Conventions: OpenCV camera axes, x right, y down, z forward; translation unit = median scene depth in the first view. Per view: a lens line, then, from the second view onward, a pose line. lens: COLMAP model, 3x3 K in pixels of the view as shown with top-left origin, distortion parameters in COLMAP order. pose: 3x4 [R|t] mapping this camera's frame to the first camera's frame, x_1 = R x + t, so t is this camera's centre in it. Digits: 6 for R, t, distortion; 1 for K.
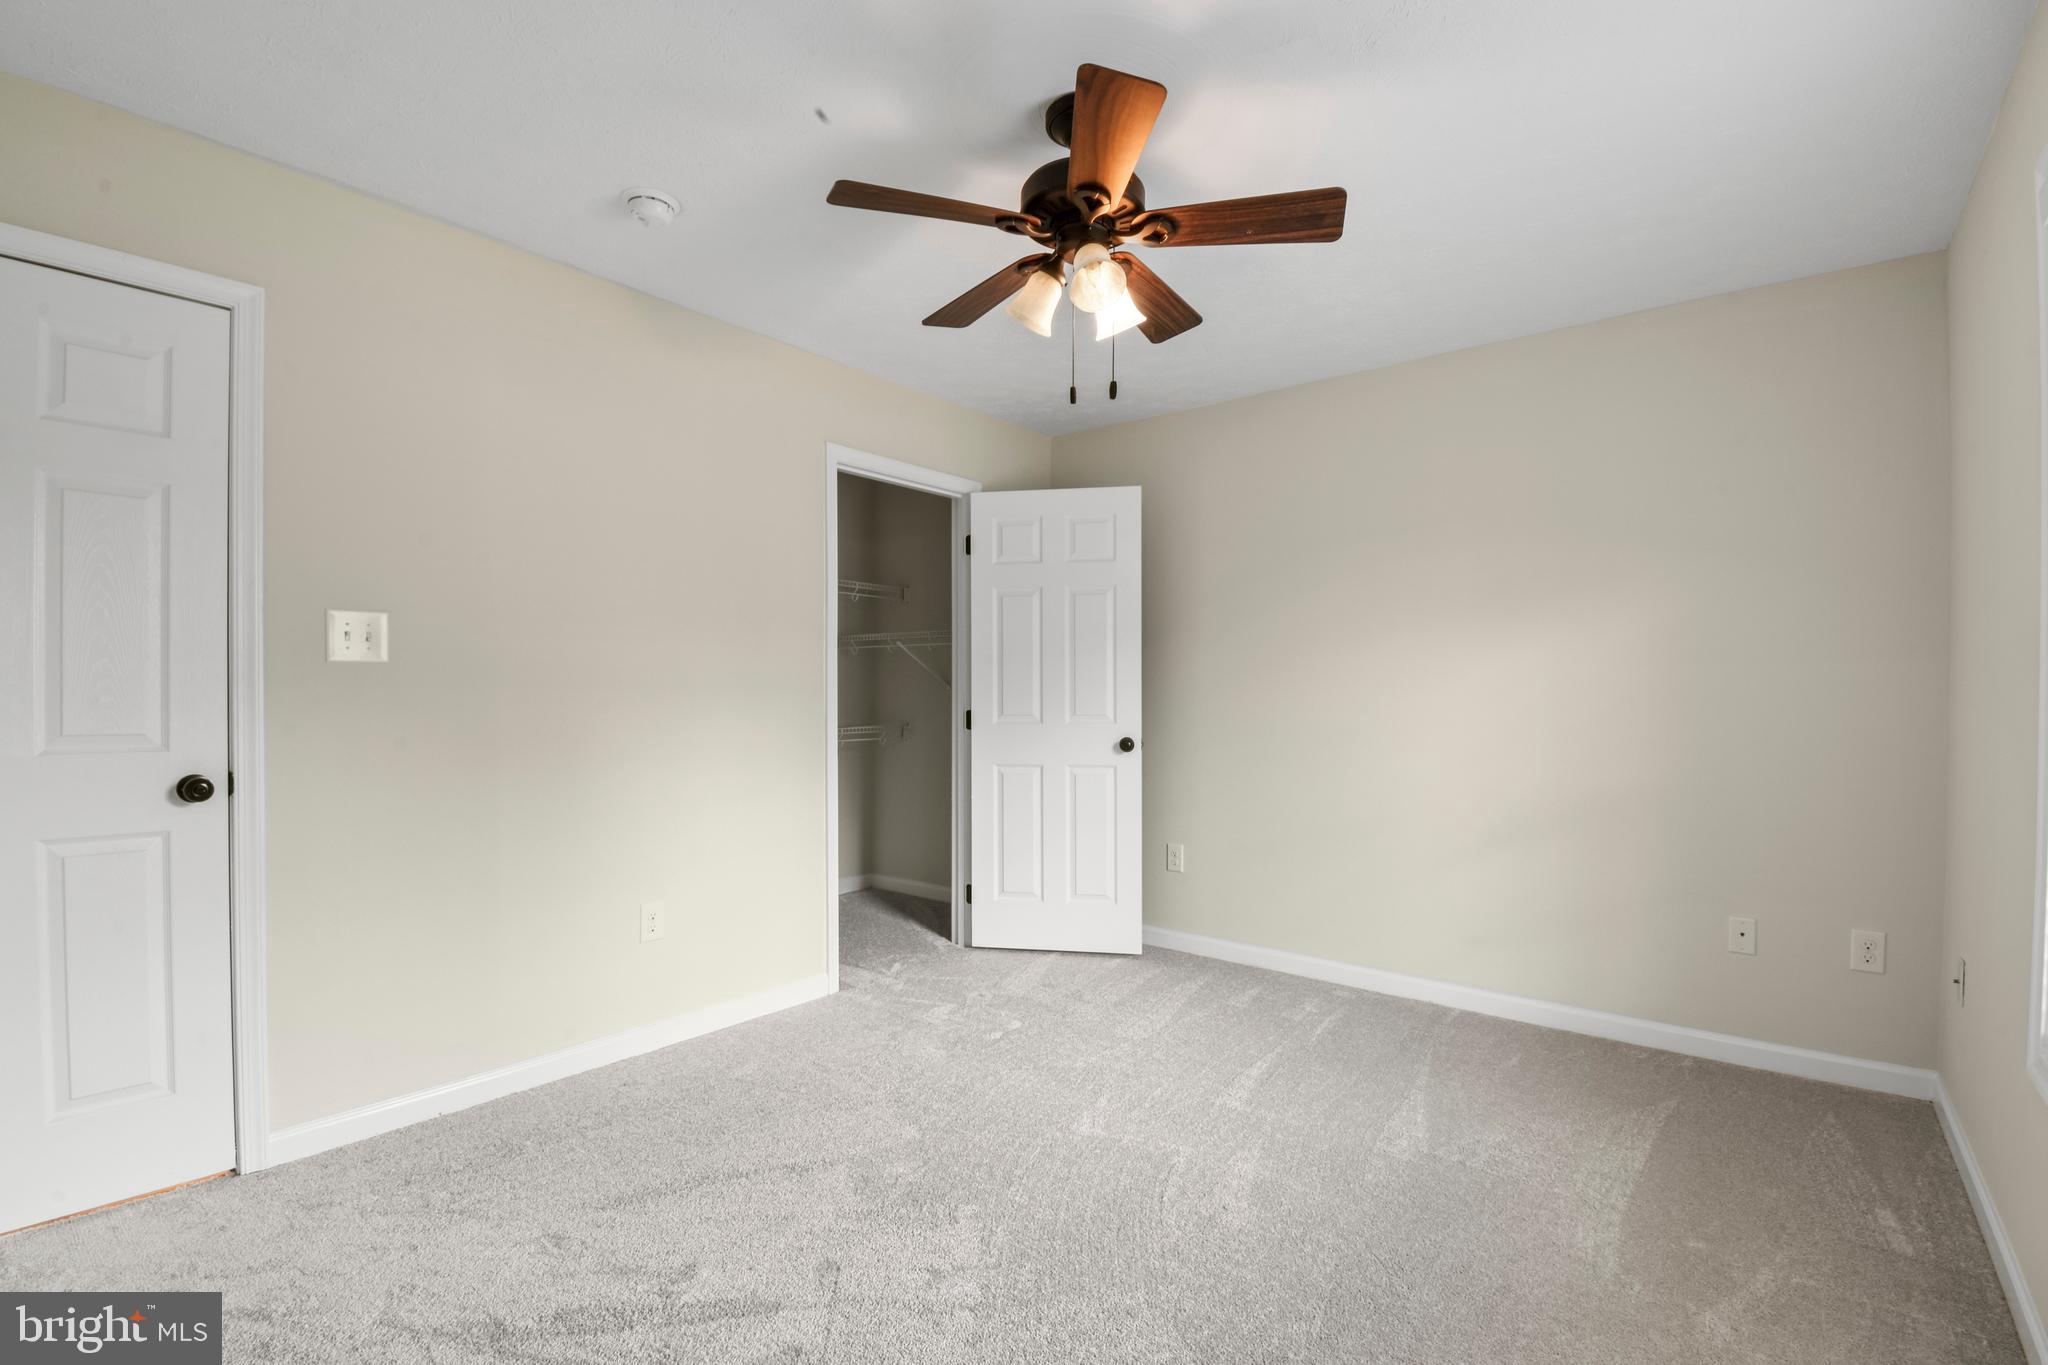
lens RADIAL K [[913.0, 0, 1024.0], [0, 913.0, 682.5], [0, 0, 1]] dist [0.000805, -0.000230]
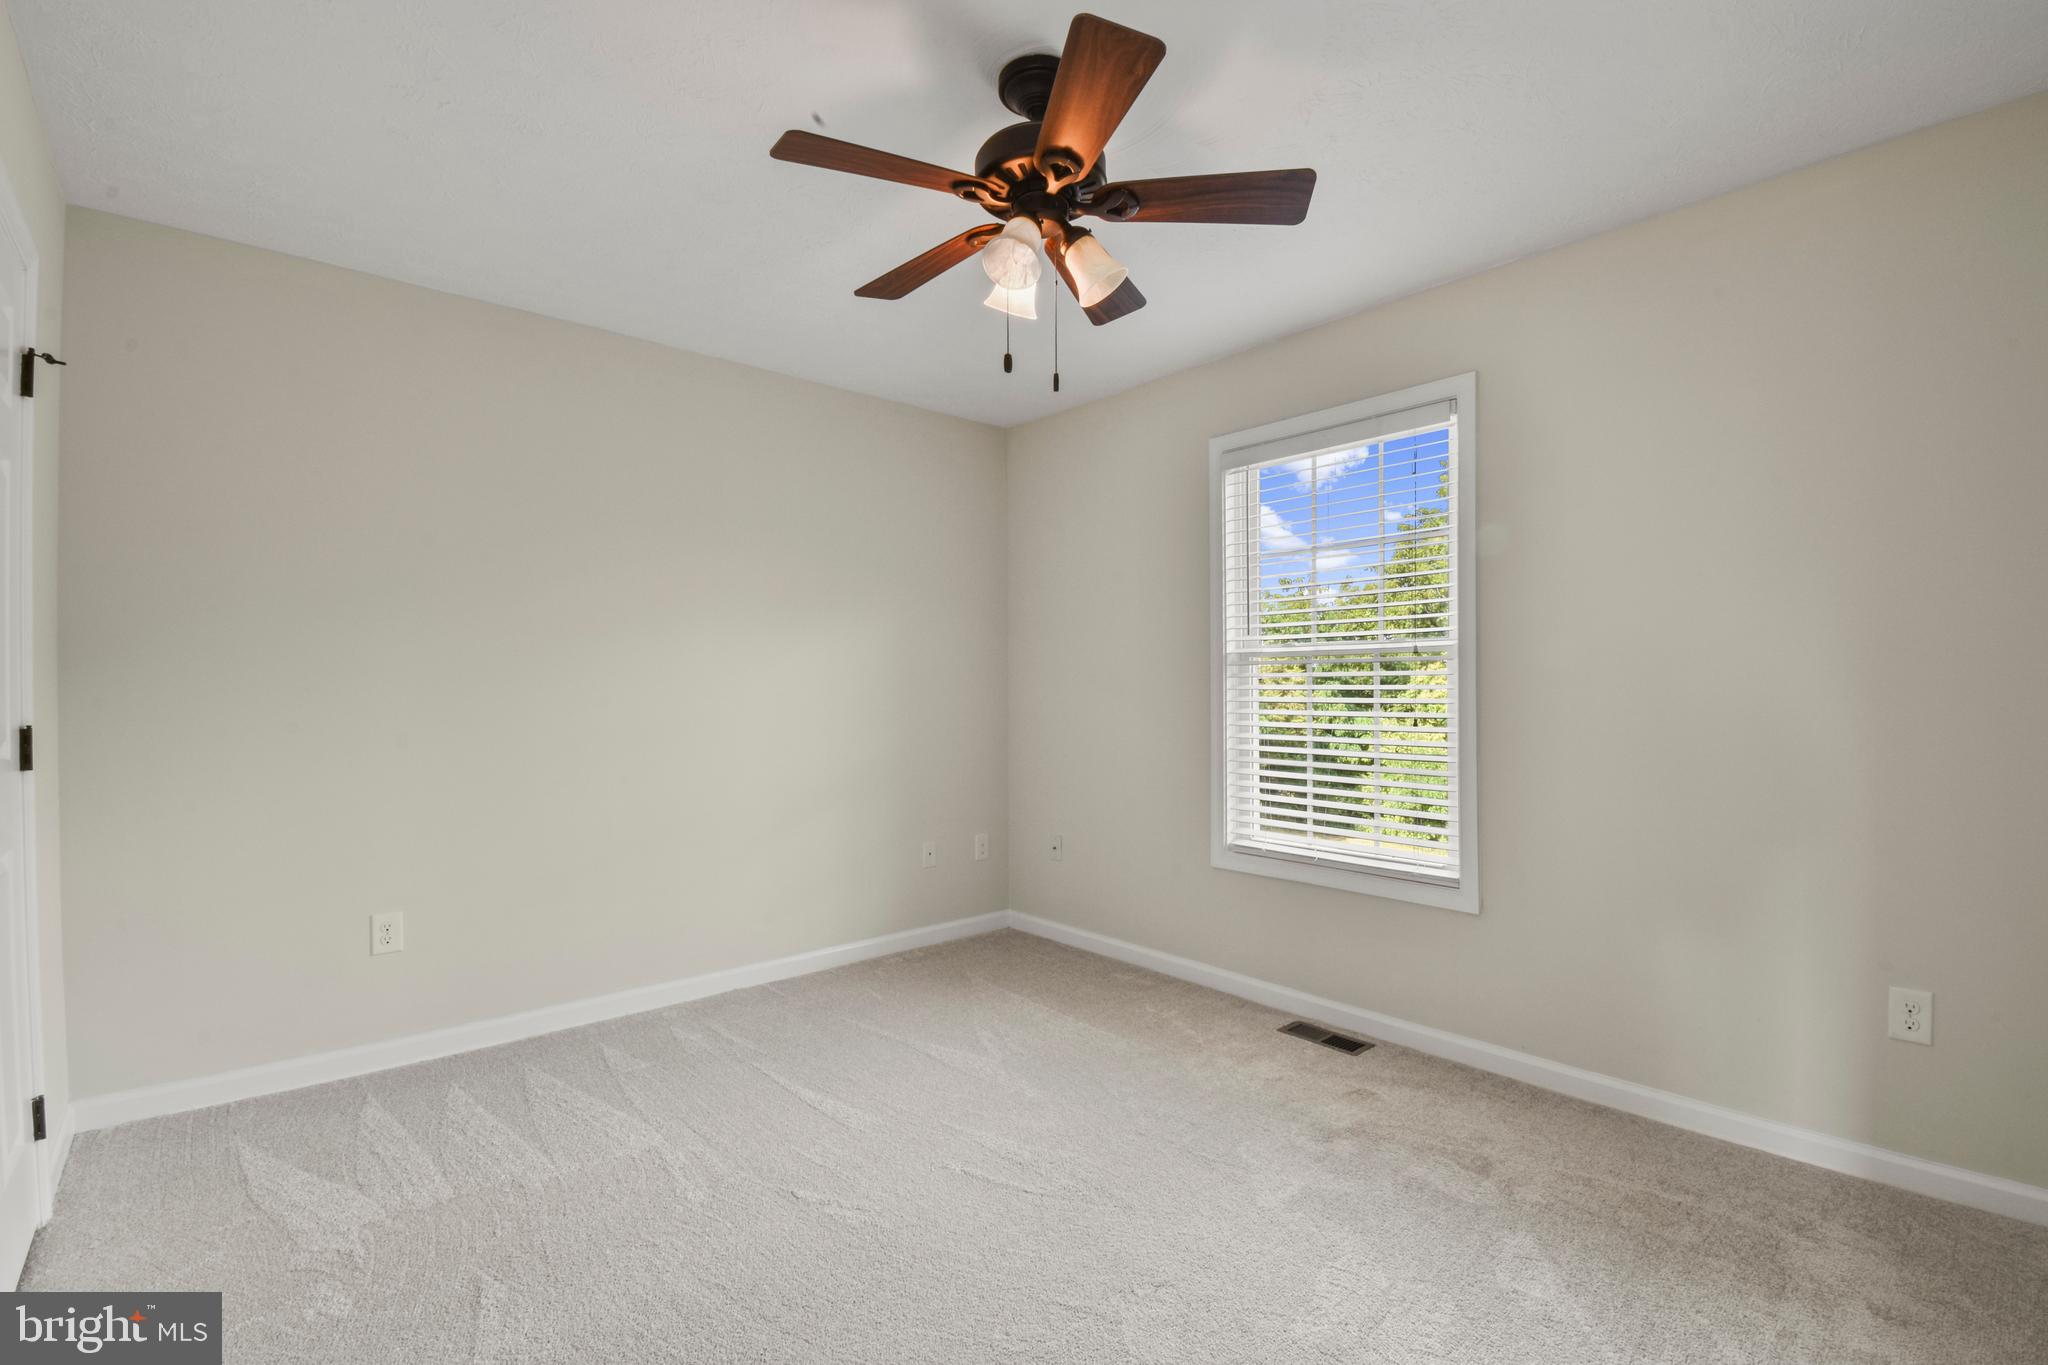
lens RADIAL K [[913.0, 0, 1024.0], [0, 913.0, 682.5], [0, 0, 1]] dist [0.000805, -0.000230]
pose [[0.172368, 0.000508, 0.985033, -0.617016], [-0.006941, 0.999976, 0.000699, 0.001395], [-0.985008, -0.006957, 0.172367, 0.608369]]
